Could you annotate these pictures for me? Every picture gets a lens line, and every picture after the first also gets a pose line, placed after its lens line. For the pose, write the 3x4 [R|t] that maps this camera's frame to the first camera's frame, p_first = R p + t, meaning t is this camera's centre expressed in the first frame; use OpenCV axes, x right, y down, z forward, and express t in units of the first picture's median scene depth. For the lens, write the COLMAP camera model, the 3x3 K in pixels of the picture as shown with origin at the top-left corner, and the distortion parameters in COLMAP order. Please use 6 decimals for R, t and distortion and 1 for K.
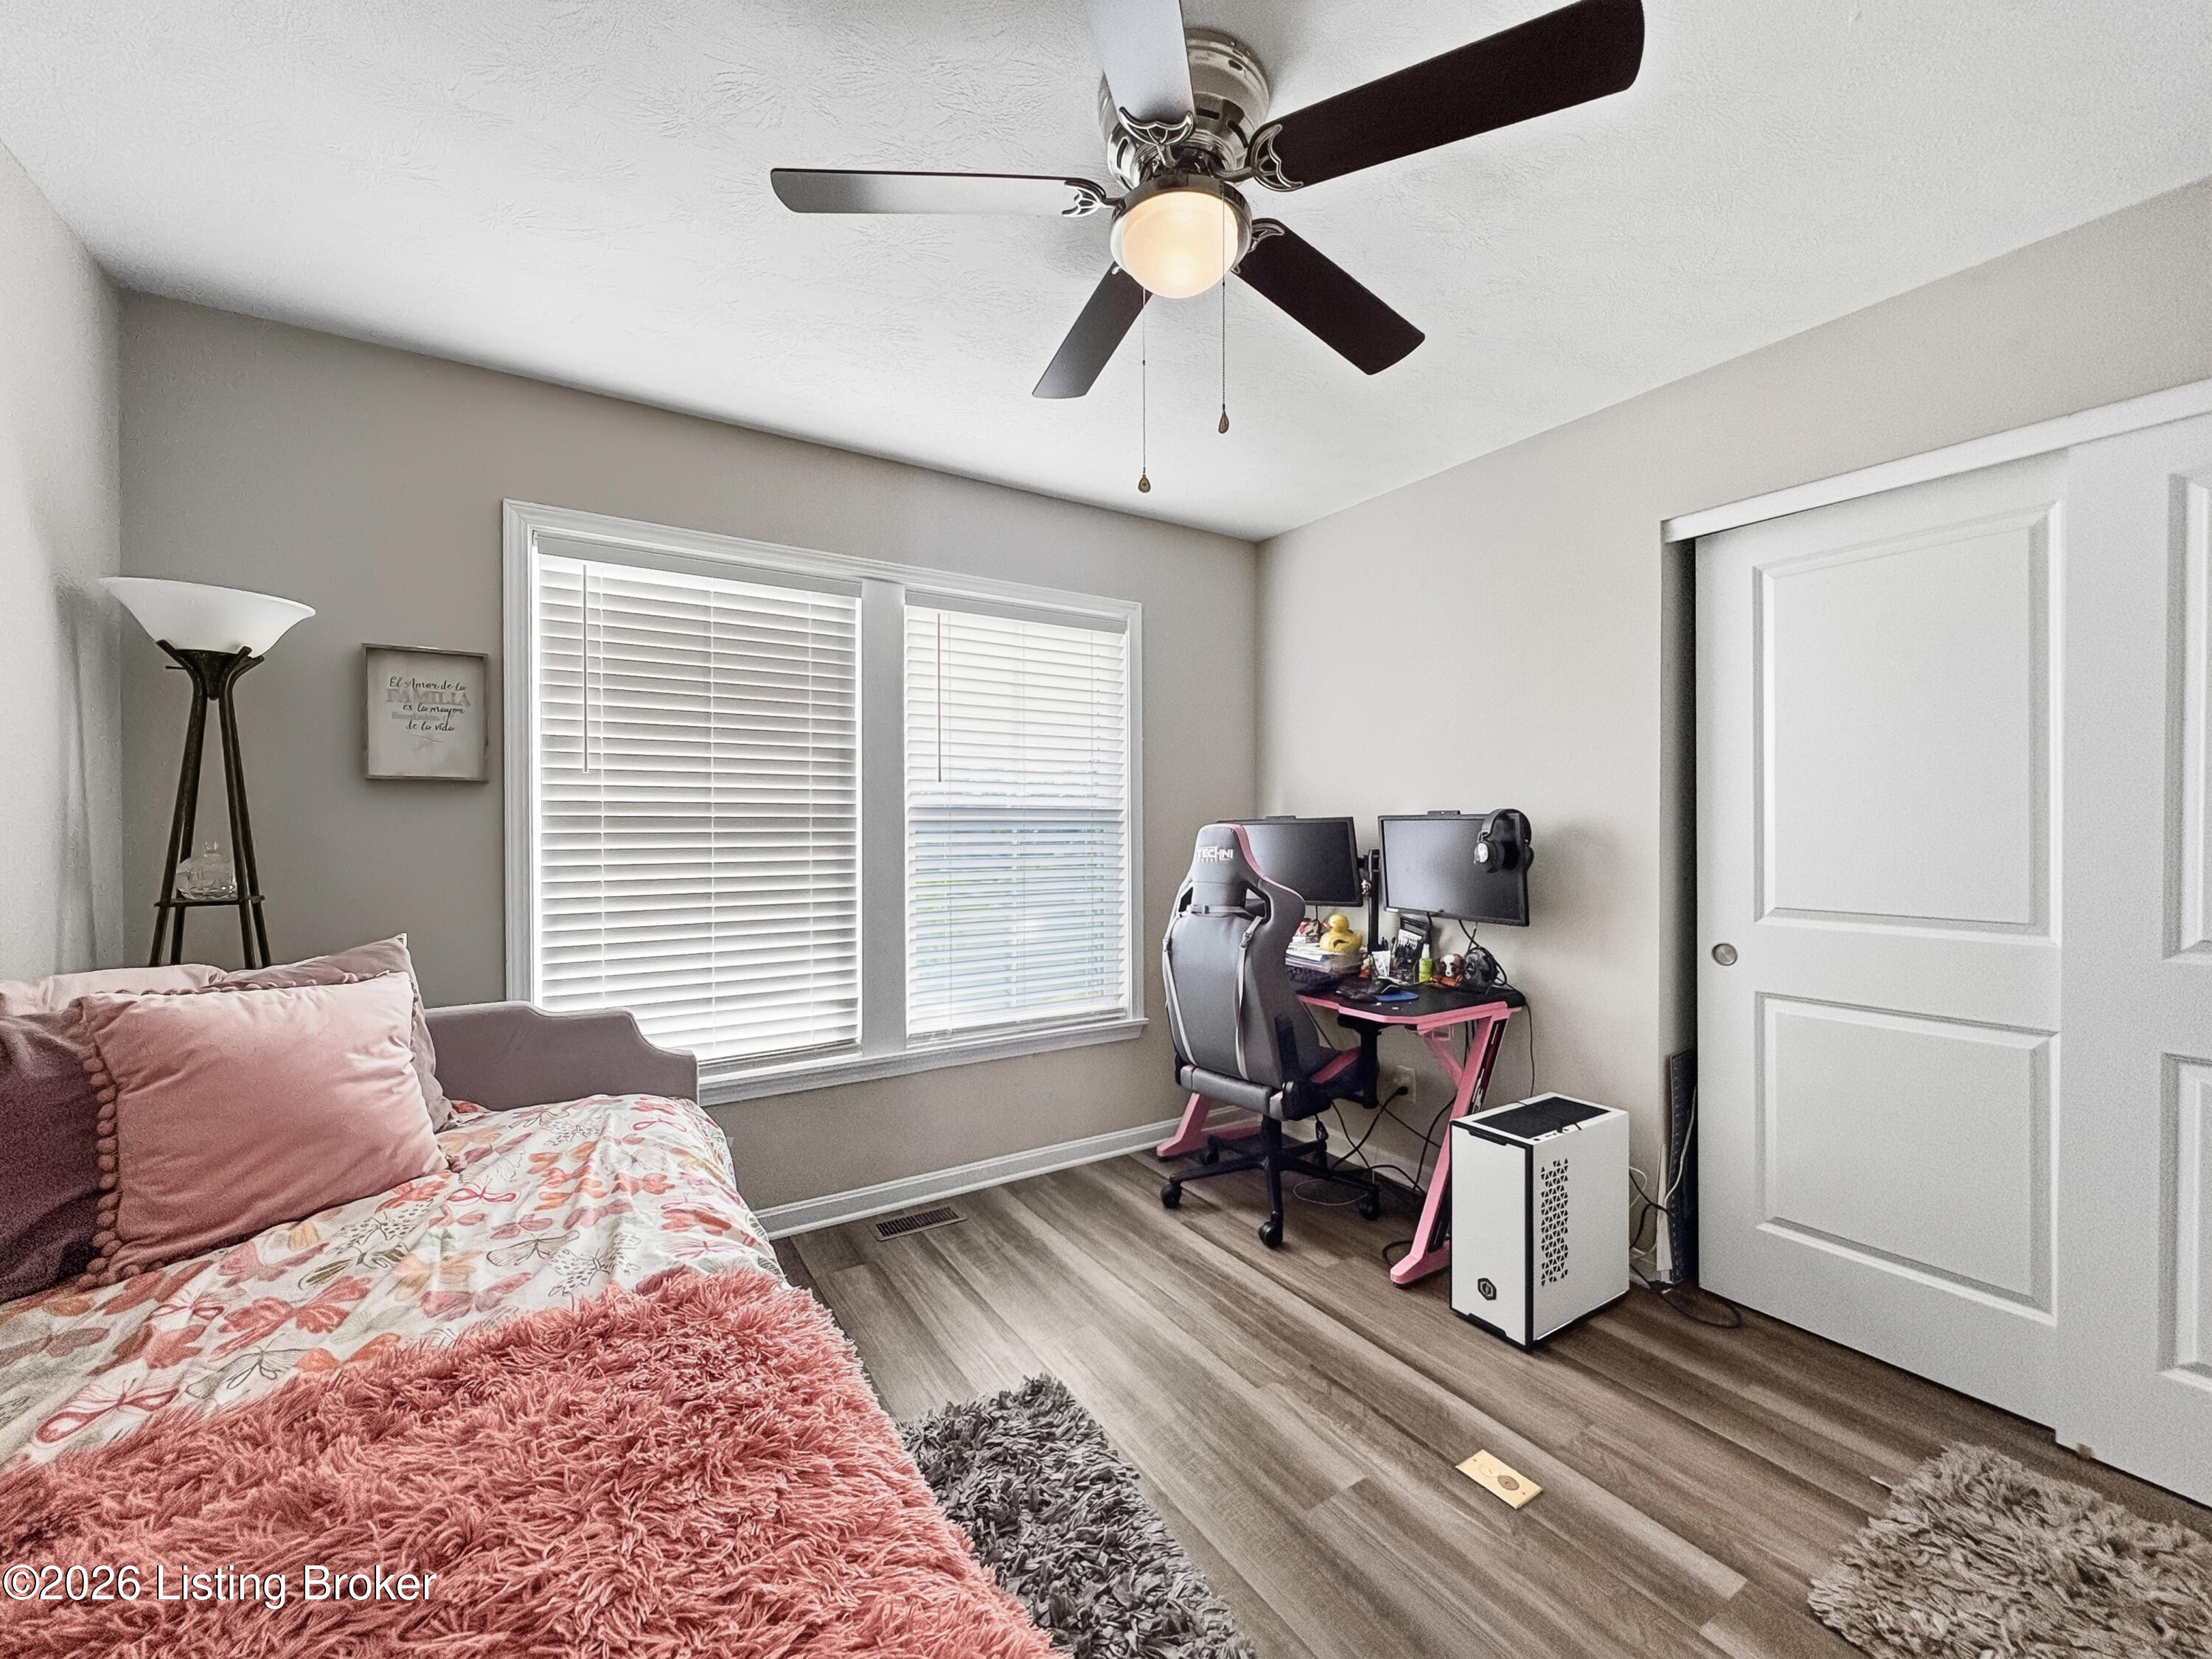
lens RADIAL K [[886.7, 0, 1108.0], [0, 886.7, 821.5], [0, 0, 1]] dist [0.000106, 0.000279]
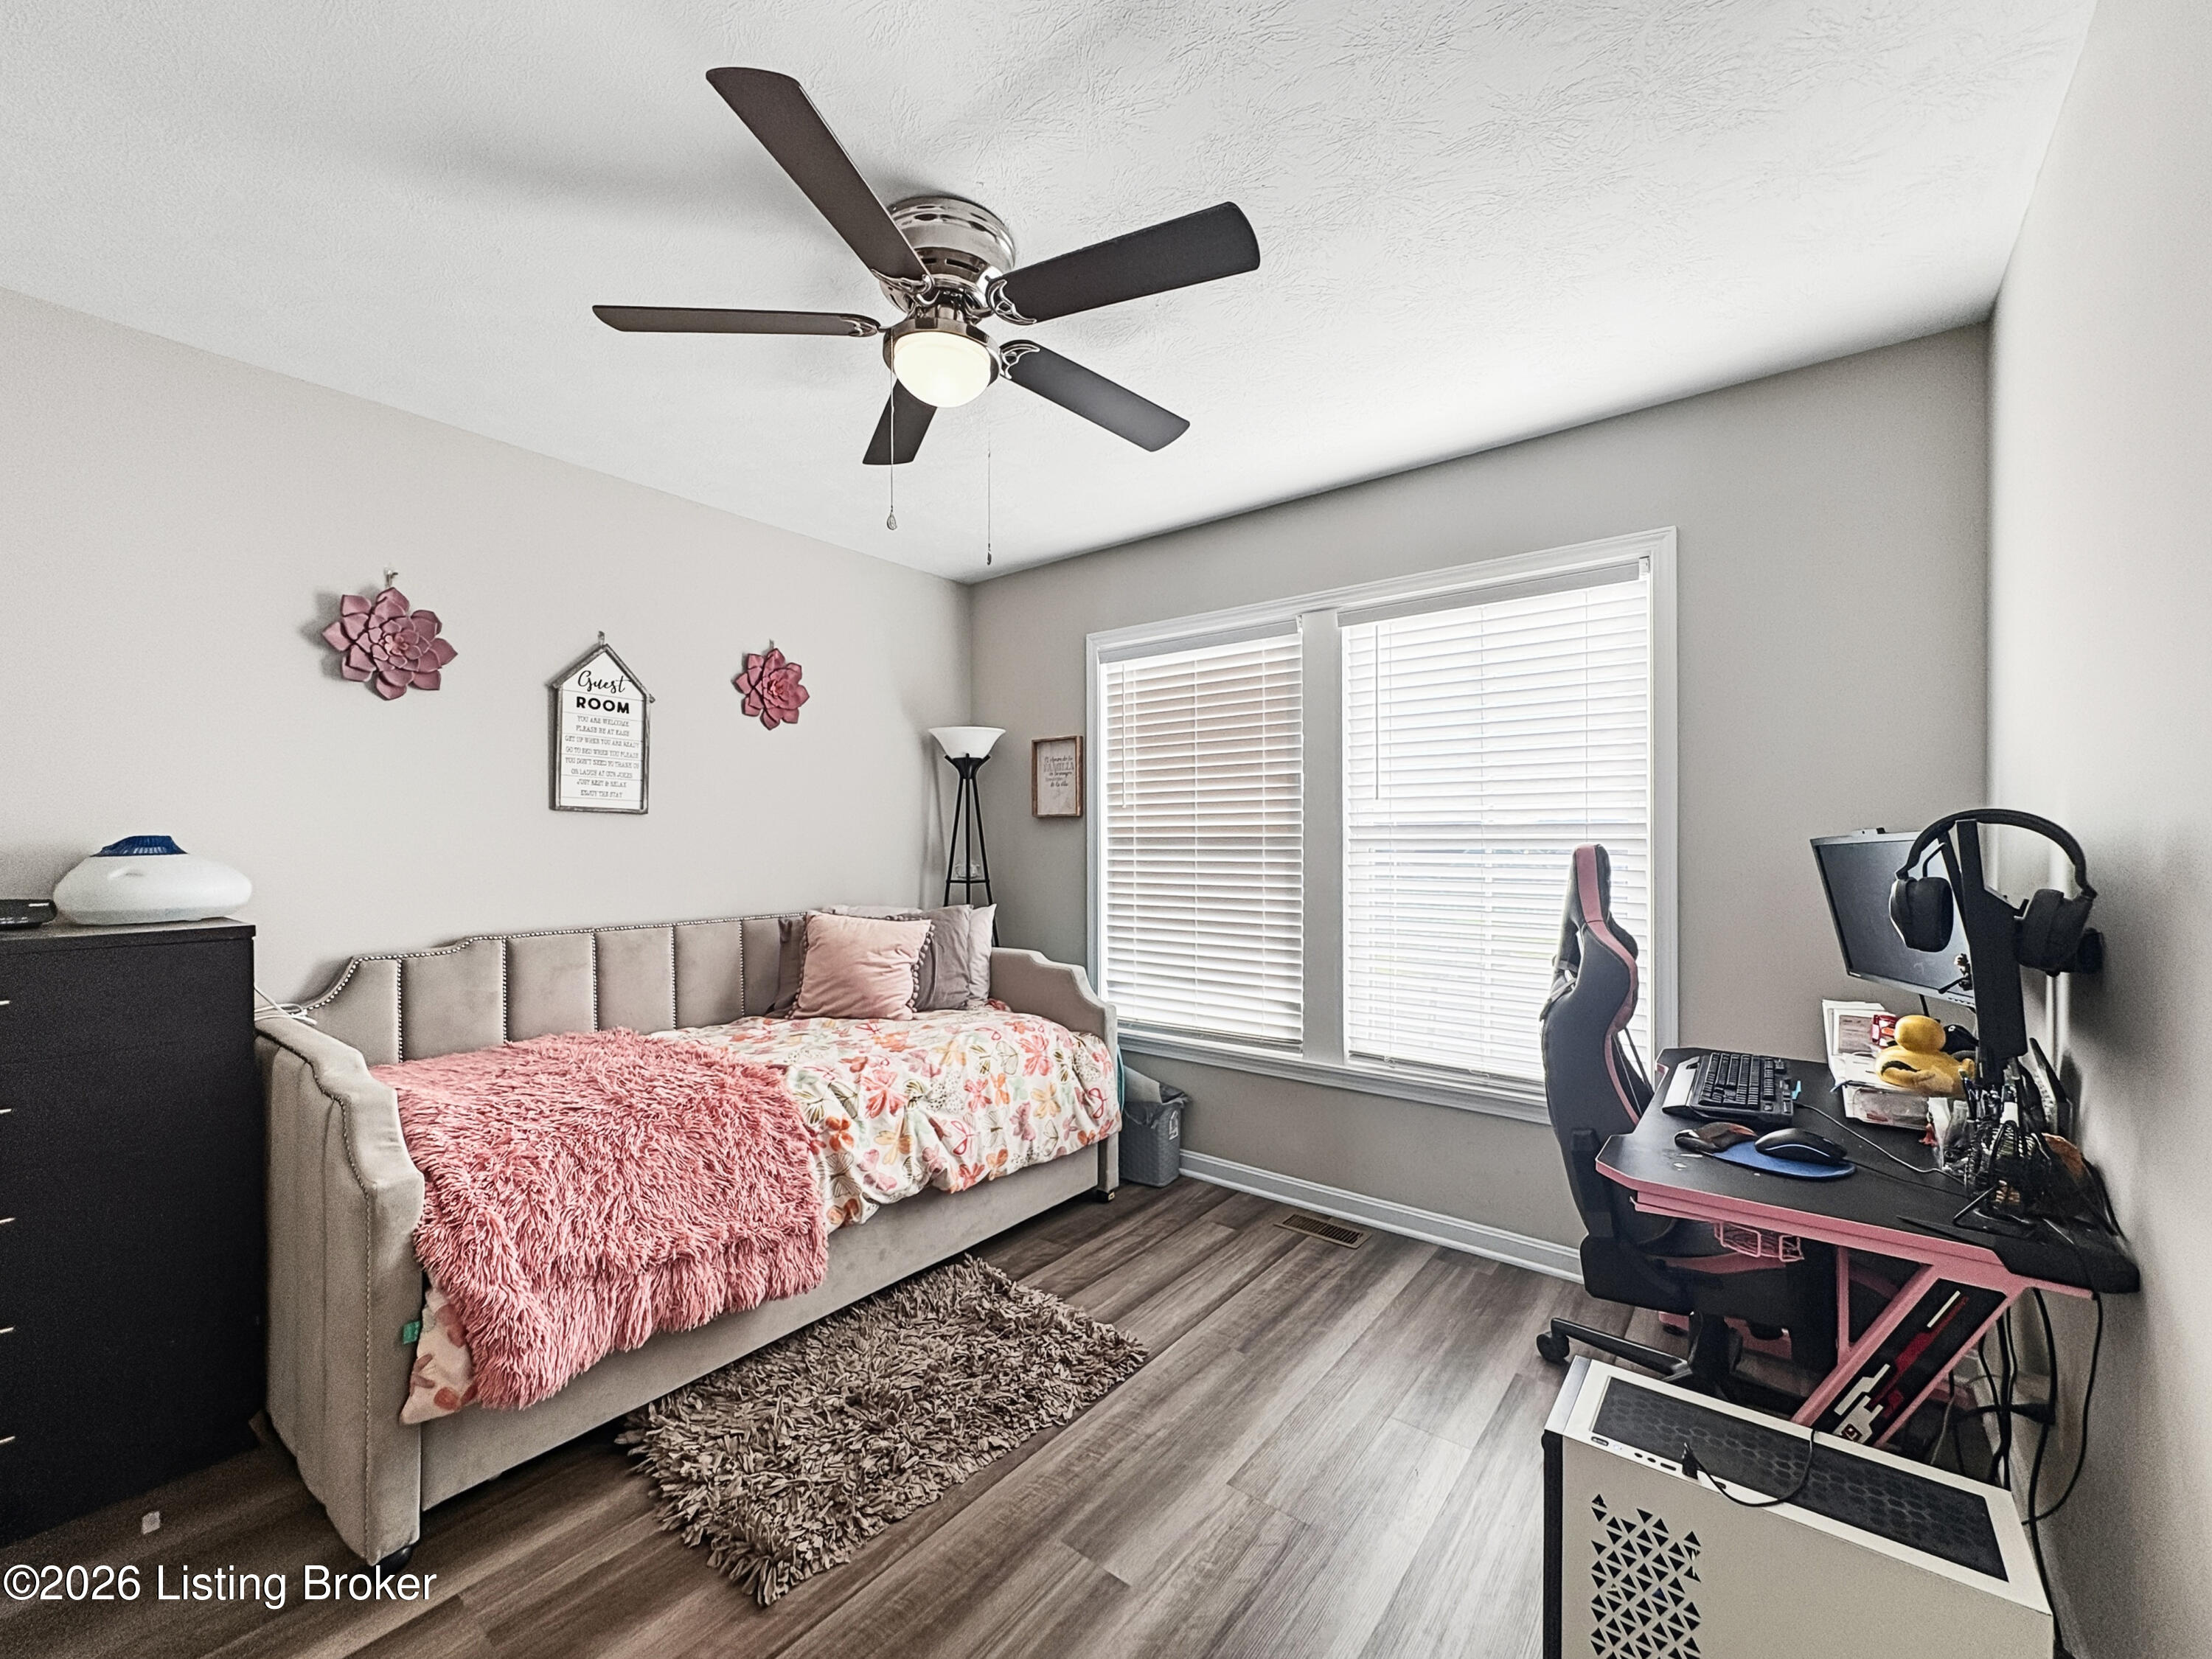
lens RADIAL K [[896.4, 0, 1099.7], [0, 896.4, 848.1], [0, 0, 1]] dist [0.000359, 0.000165]
pose [[0.323679, 0.005654, -0.946150, 0.751487], [0.002641, 0.999973, 0.006879, 0.001387], [0.946163, -0.004725, 0.323655, 0.461920]]
